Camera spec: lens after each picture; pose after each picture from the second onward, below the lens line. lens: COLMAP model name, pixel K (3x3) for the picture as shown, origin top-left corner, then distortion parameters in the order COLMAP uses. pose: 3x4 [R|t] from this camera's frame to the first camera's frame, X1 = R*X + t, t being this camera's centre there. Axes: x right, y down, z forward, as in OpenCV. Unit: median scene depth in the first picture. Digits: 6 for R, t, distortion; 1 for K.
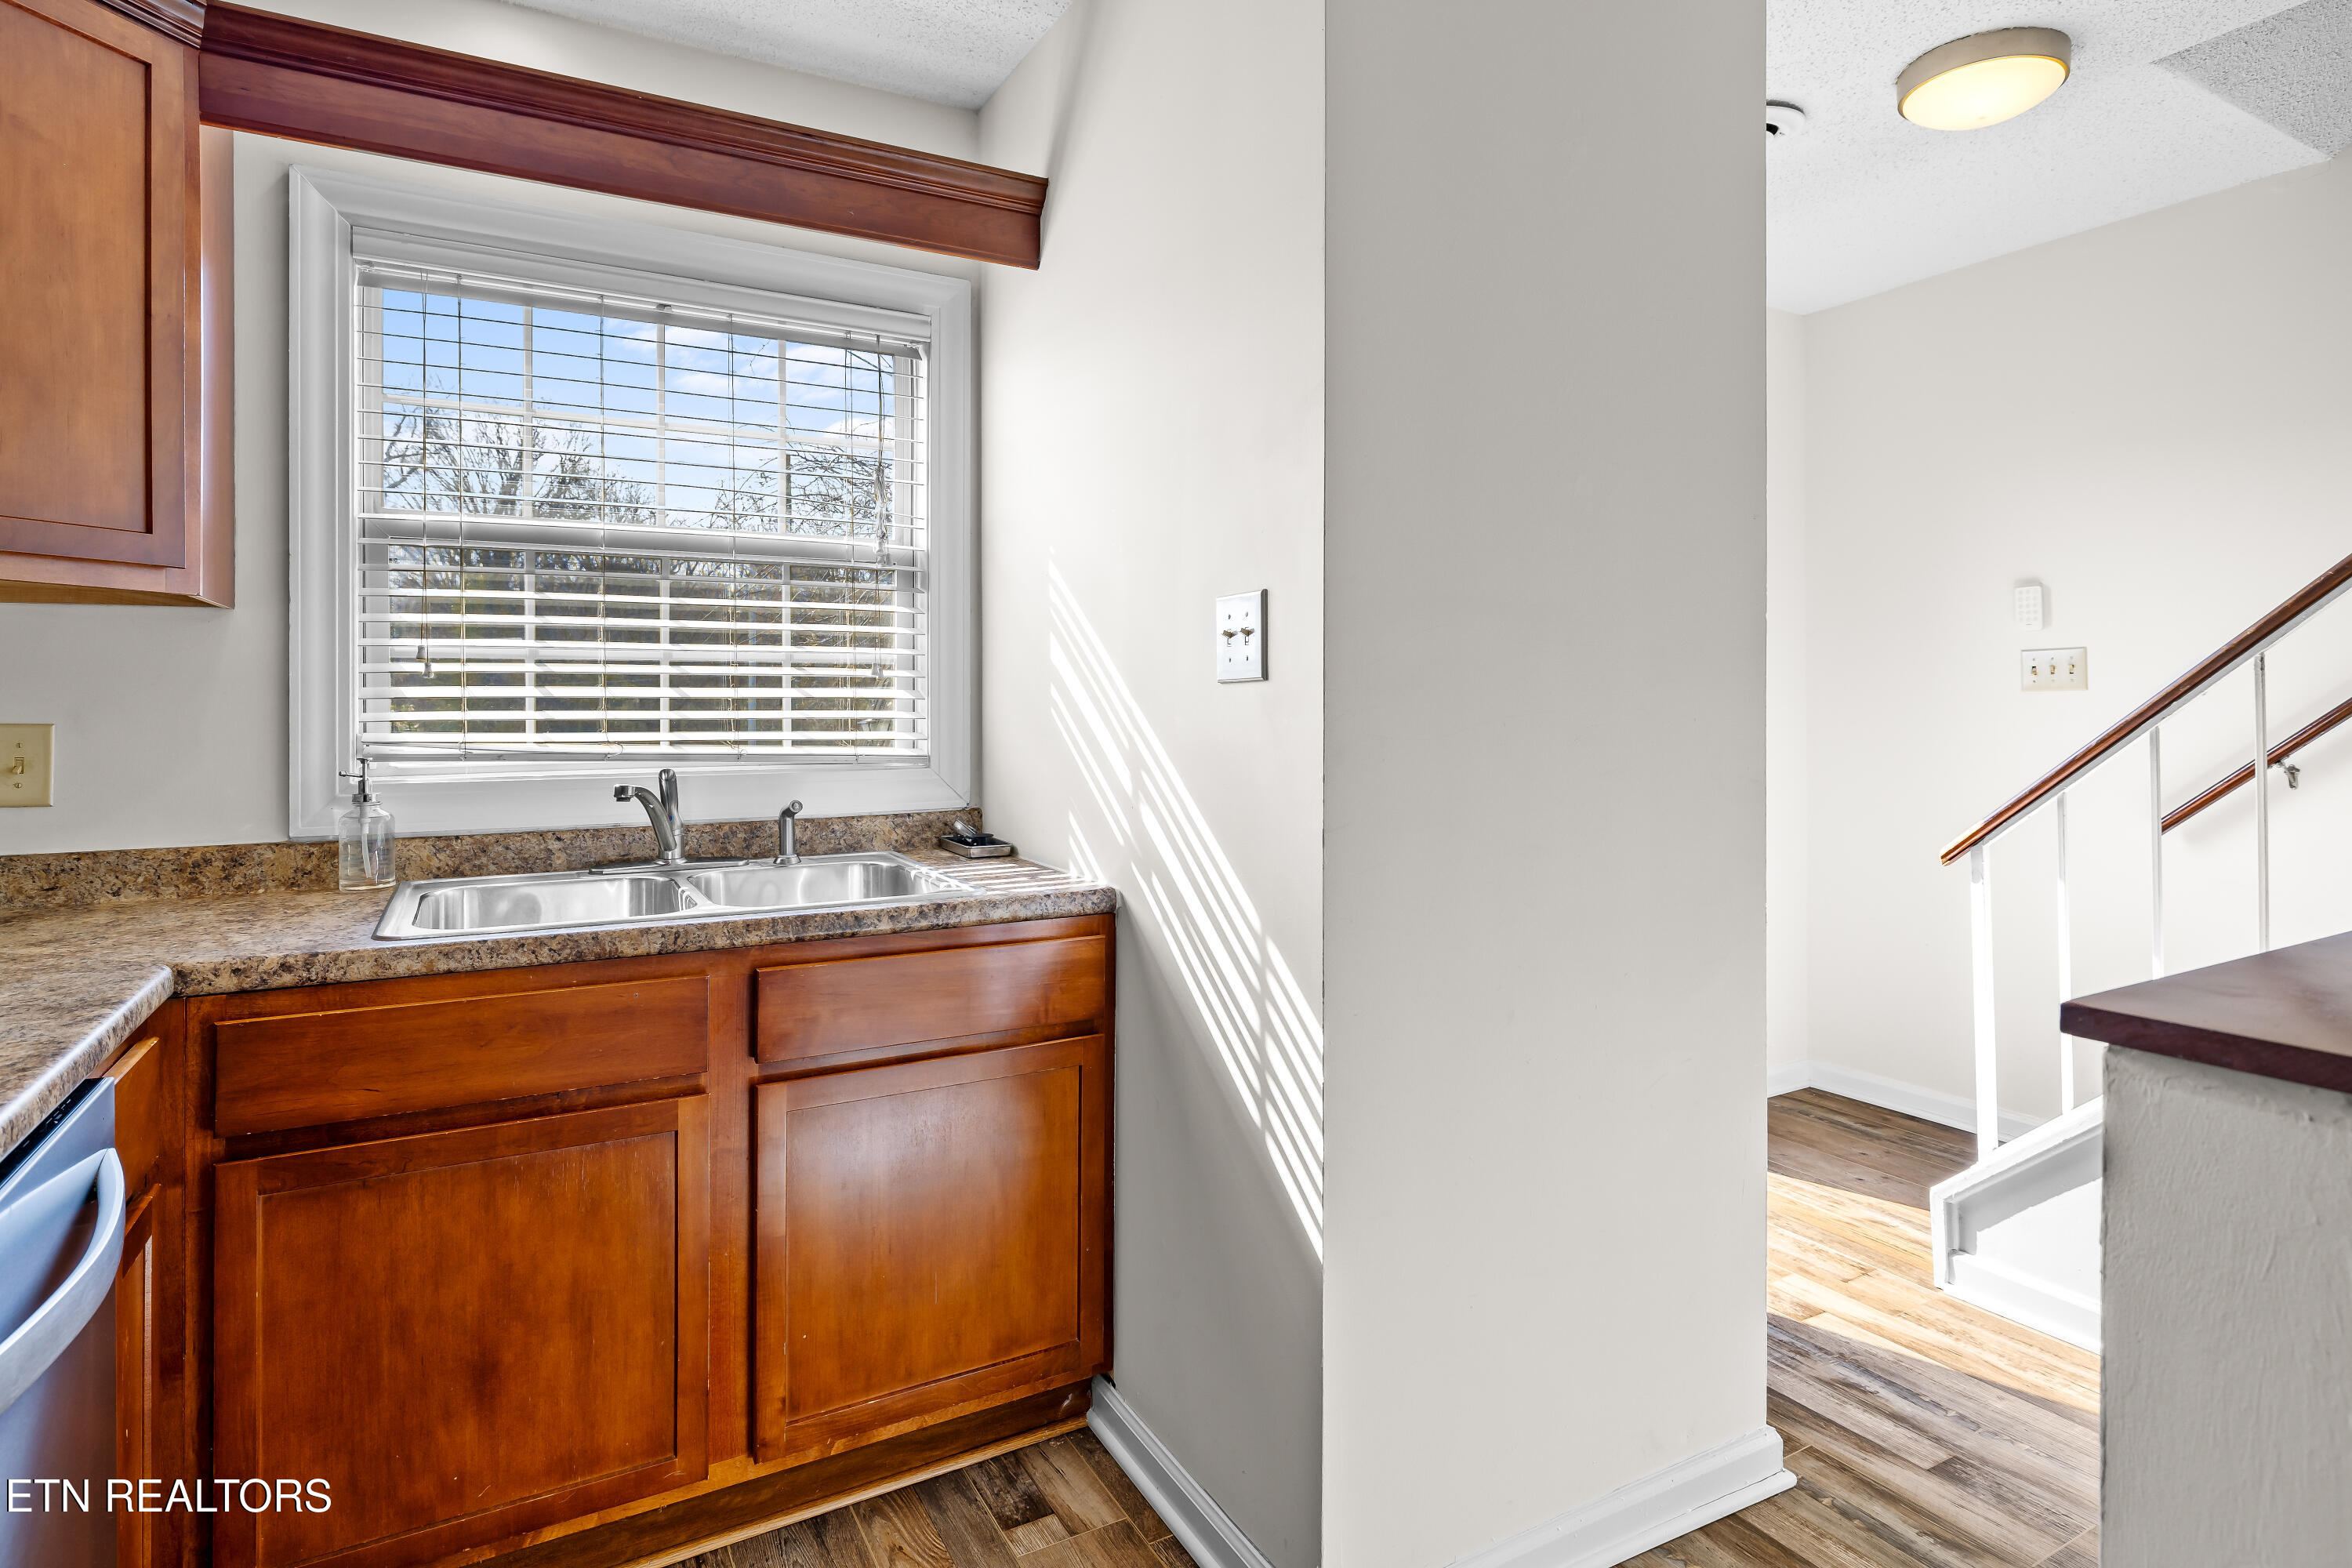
lens RADIAL K [[1229.8, 0, 1172.2], [0, 1229.8, 699.5], [0, 0, 1]] dist [-0.000169, -0.000158]
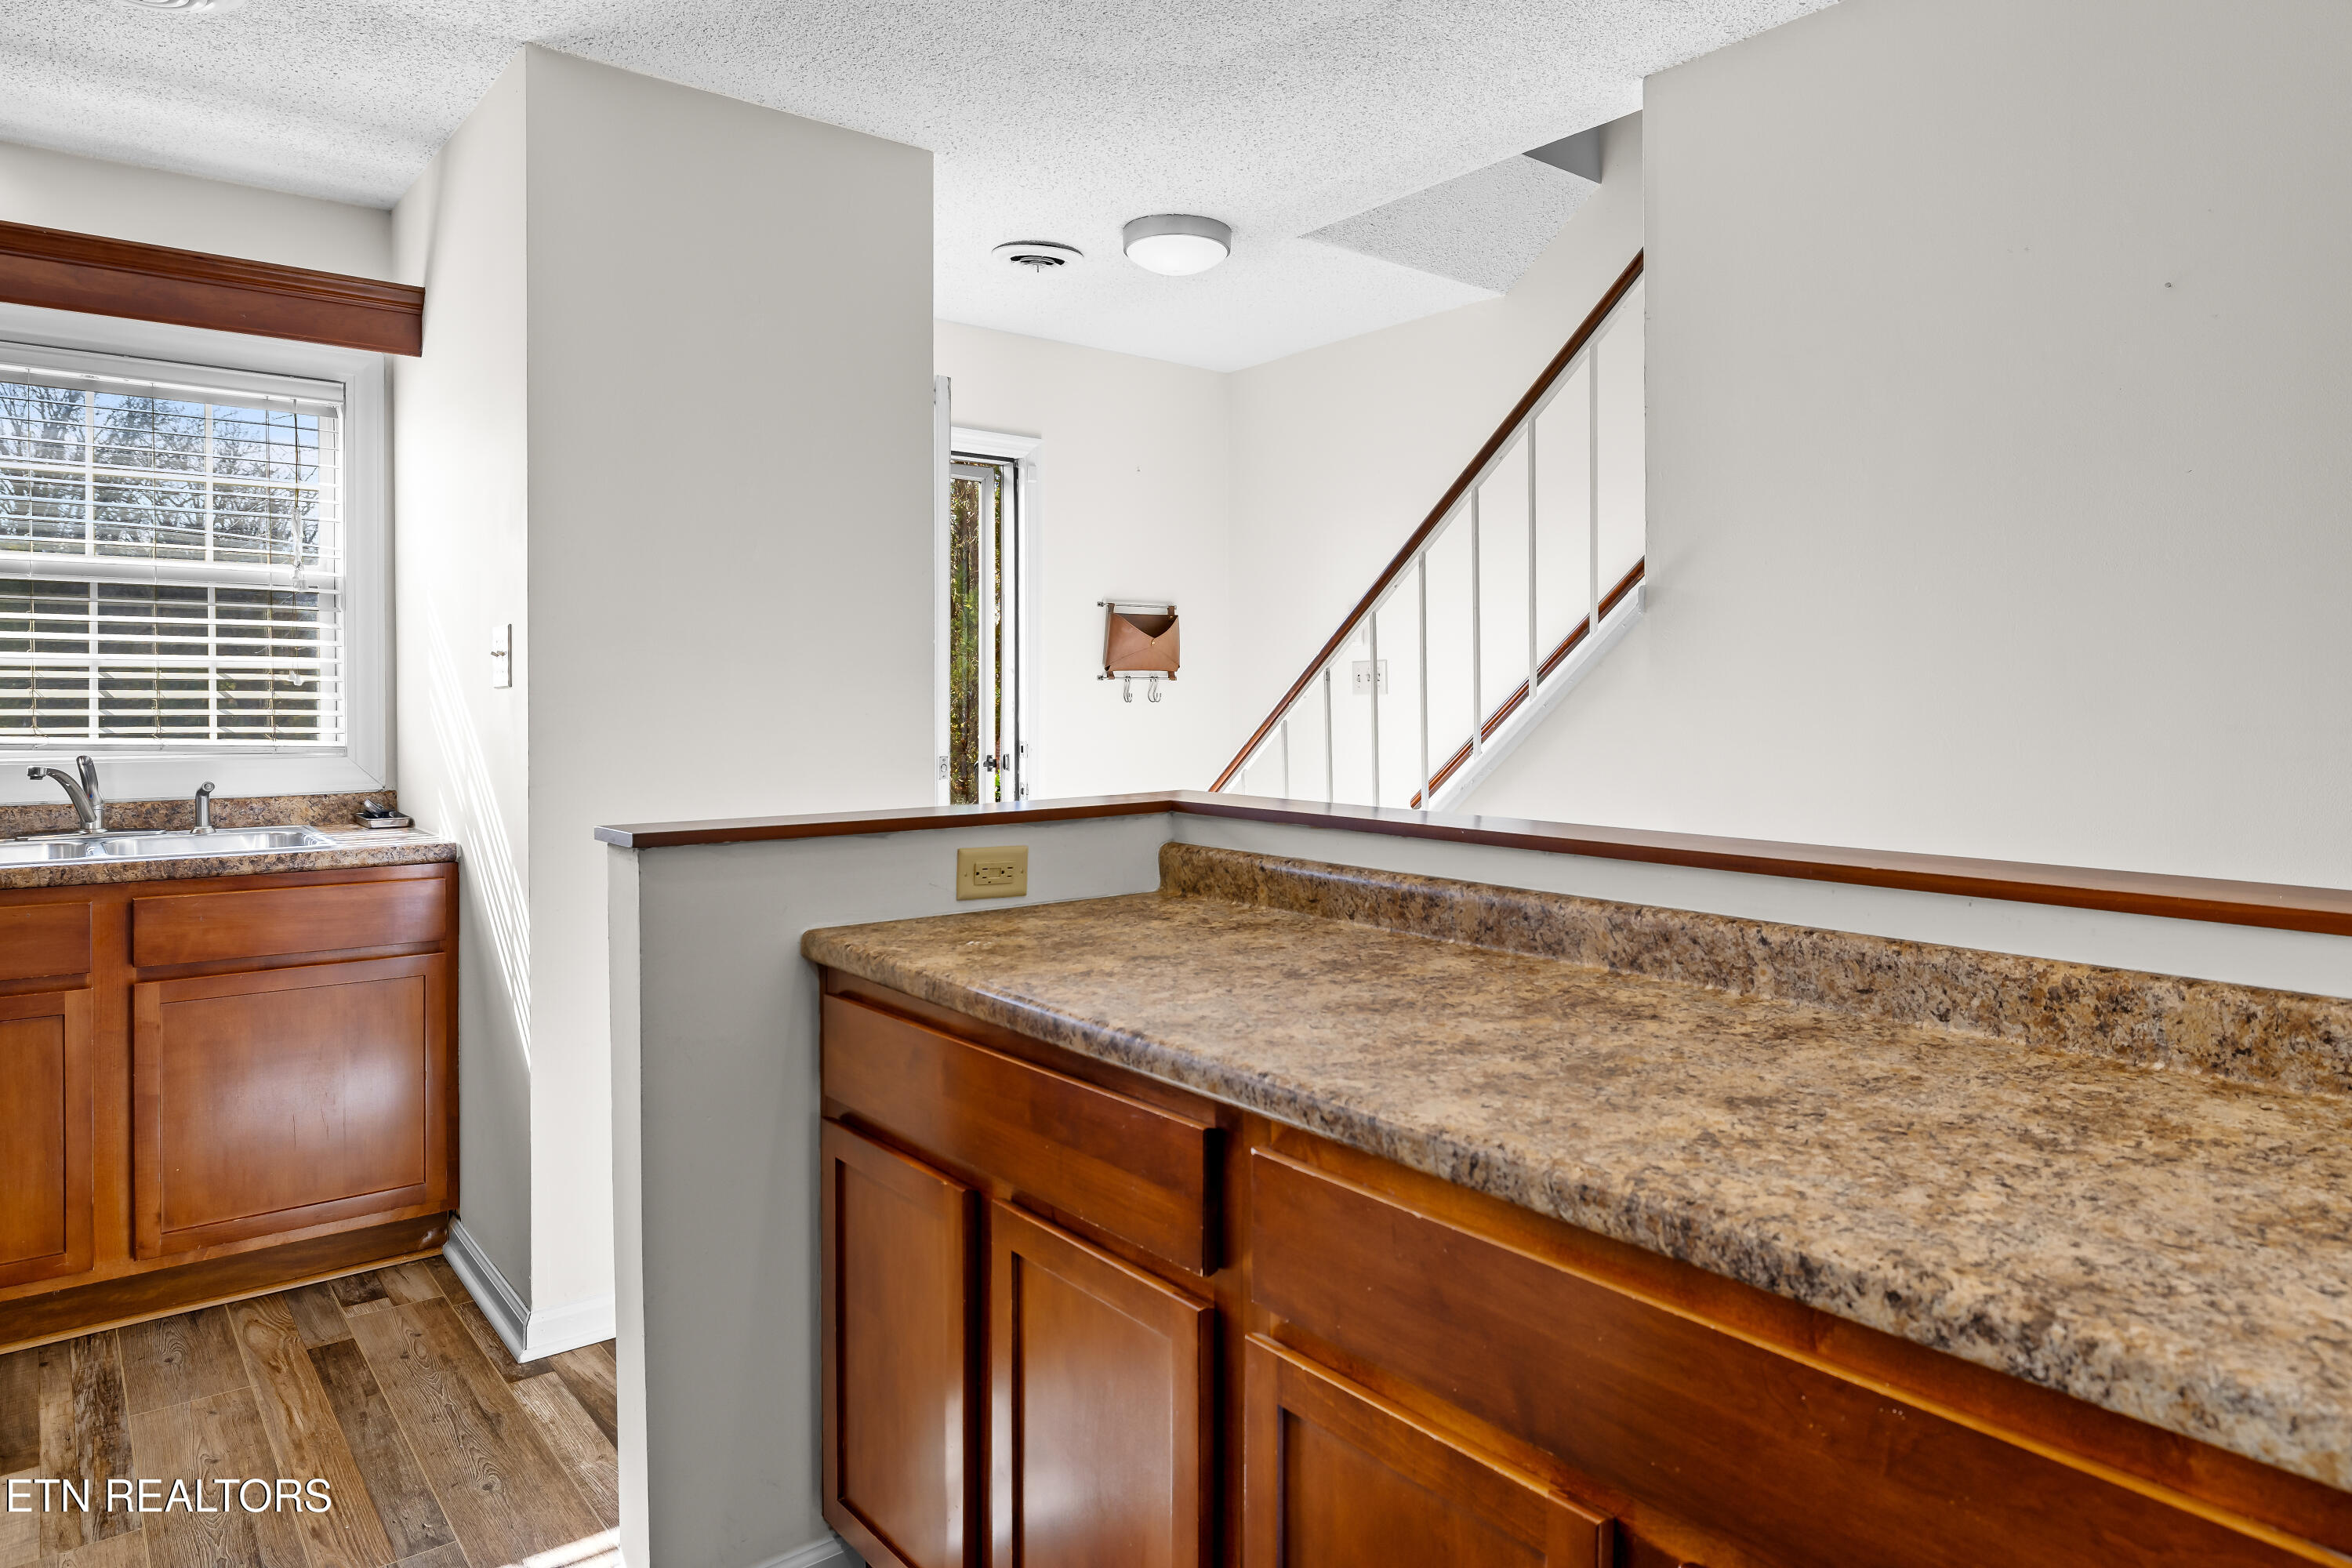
lens RADIAL K [[1423.5, 0, 1181.9], [0, 1423.5, 714.0], [0, 0, 1]] dist [-0.003856, 0.000702]
pose [[0.984764, -0.000361, 0.173898, 0.491965], [-0.001158, 0.999962, 0.008636, 0.000559], [-0.173895, -0.008706, 0.984726, -0.691844]]
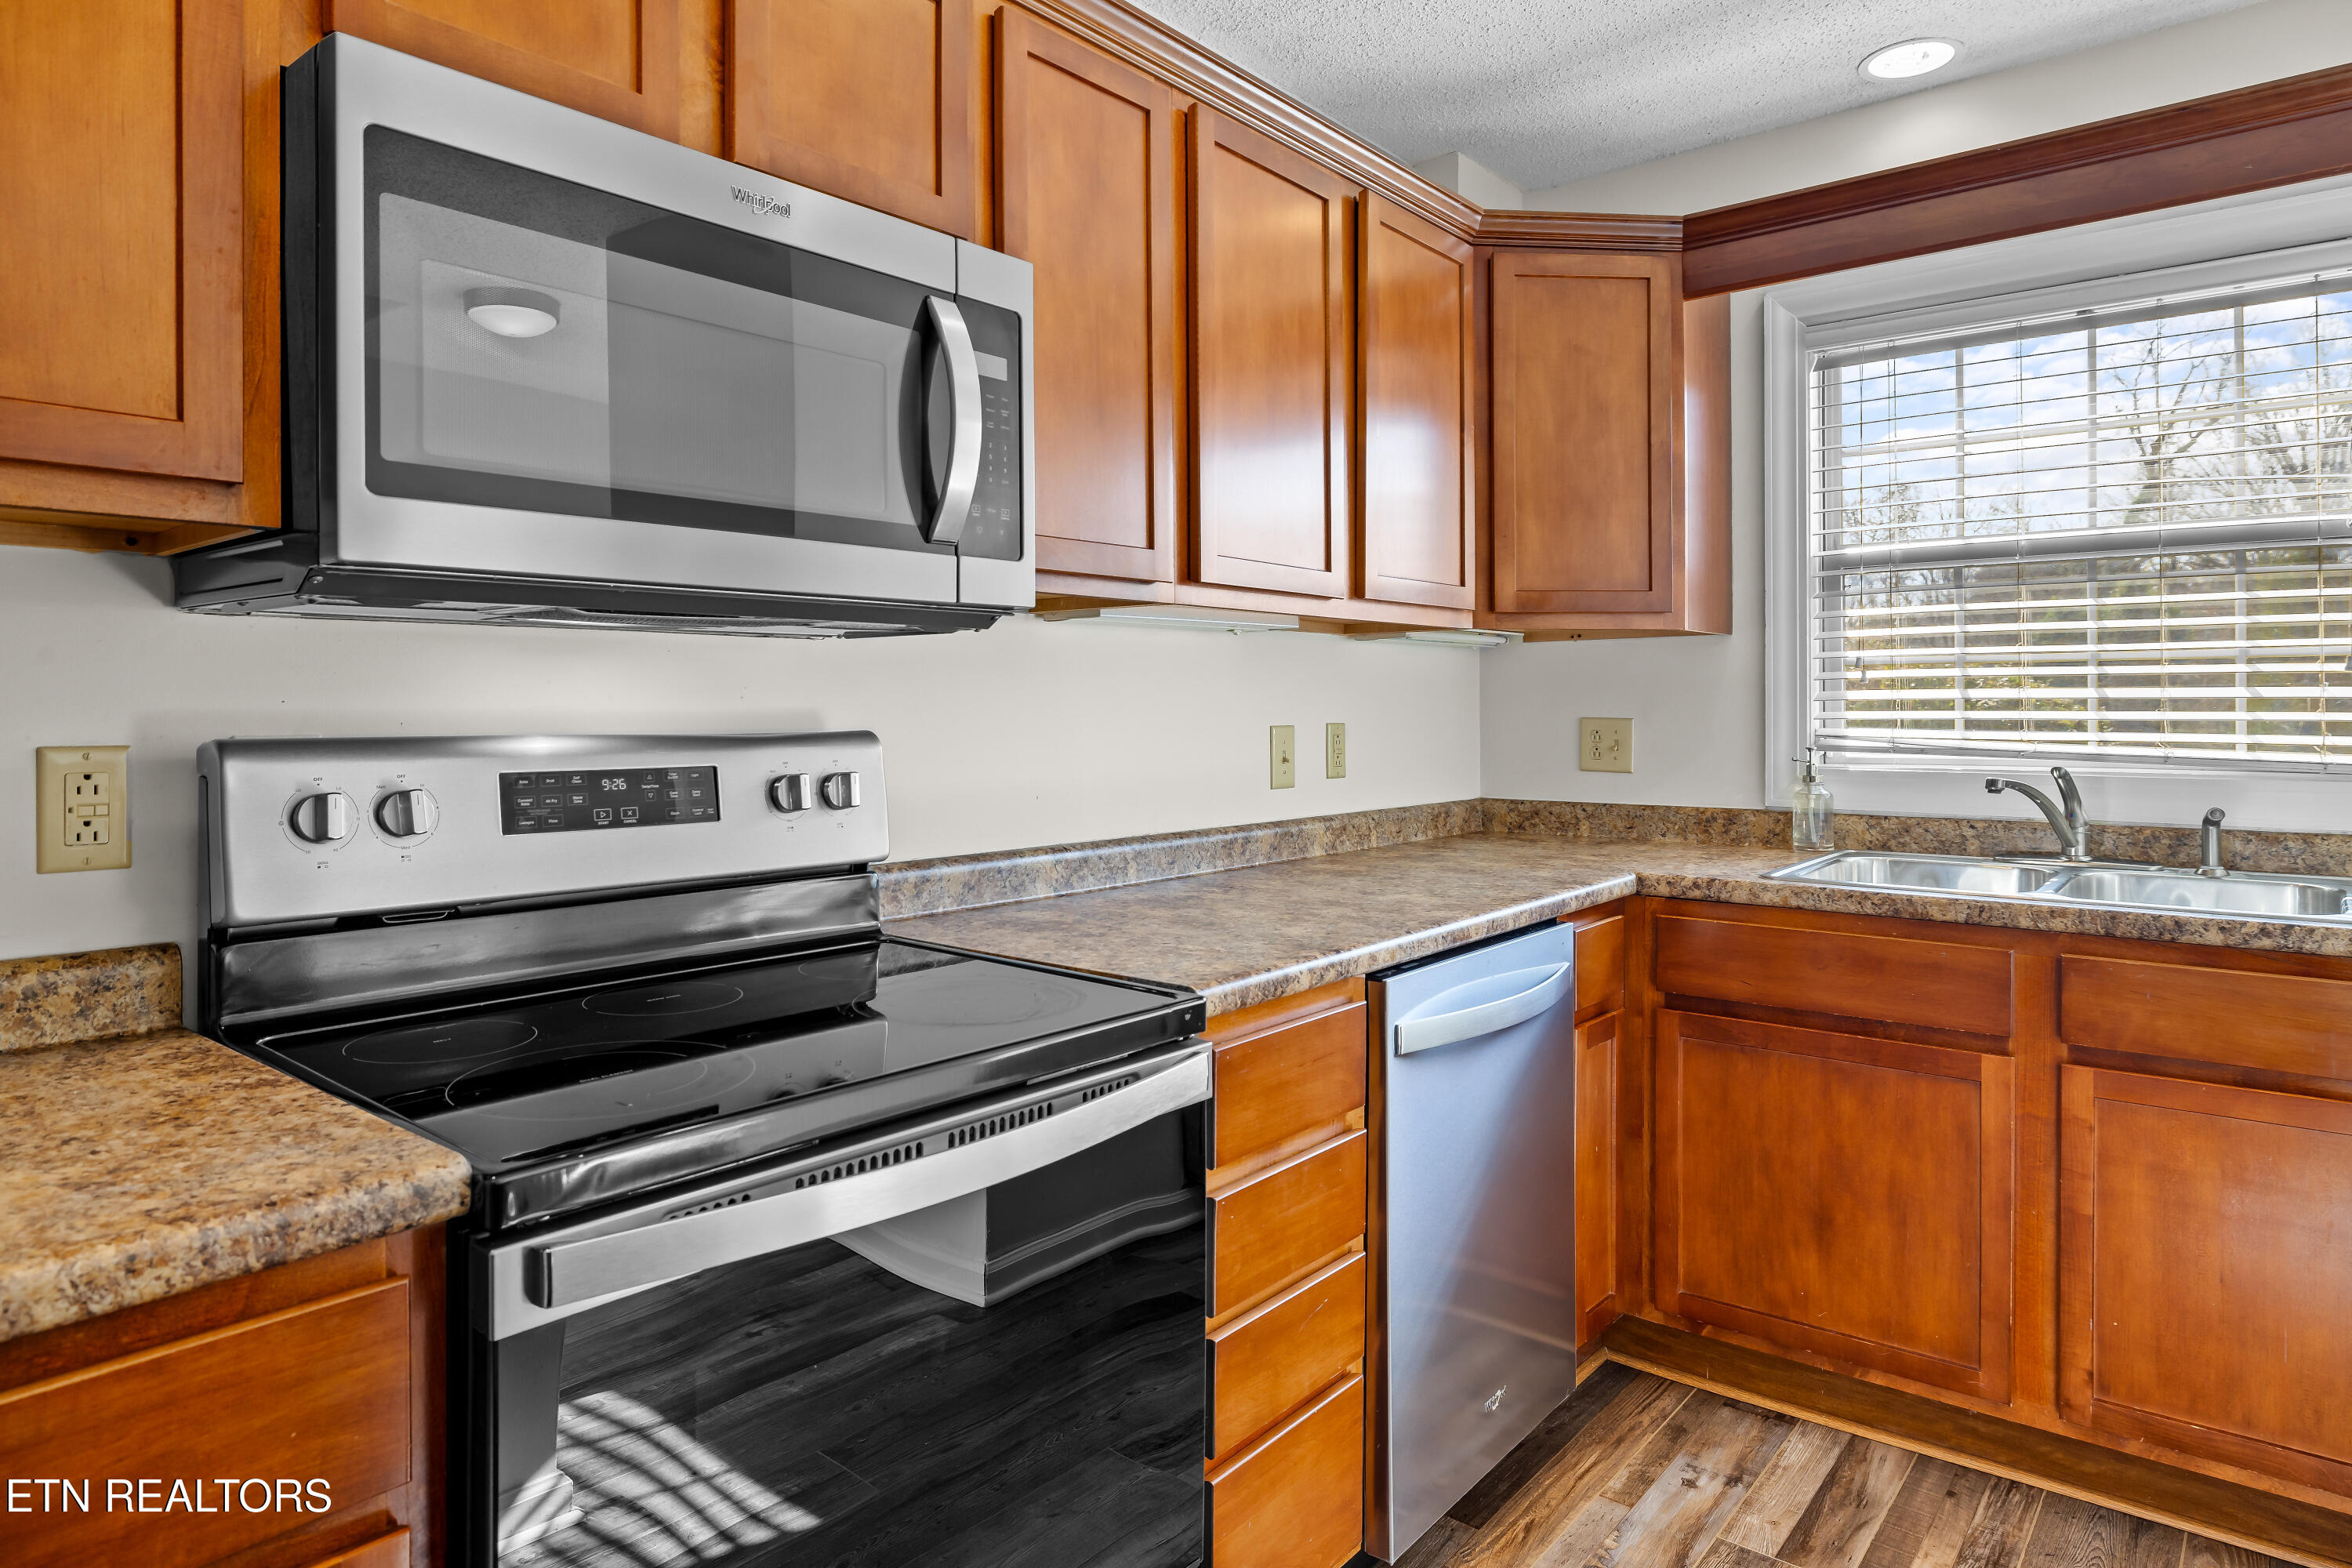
lens RADIAL K [[1391.0, 0, 1175.6], [0, 1391.0, 711.8], [0, 0, 1]] dist [-0.010565, 0.002107]
pose [[0.363800, 0.003141, -0.931472, 0.458320], [0.004231, 0.999978, 0.005025, 0.001107], [0.931468, -0.005769, 0.363779, -0.133126]]
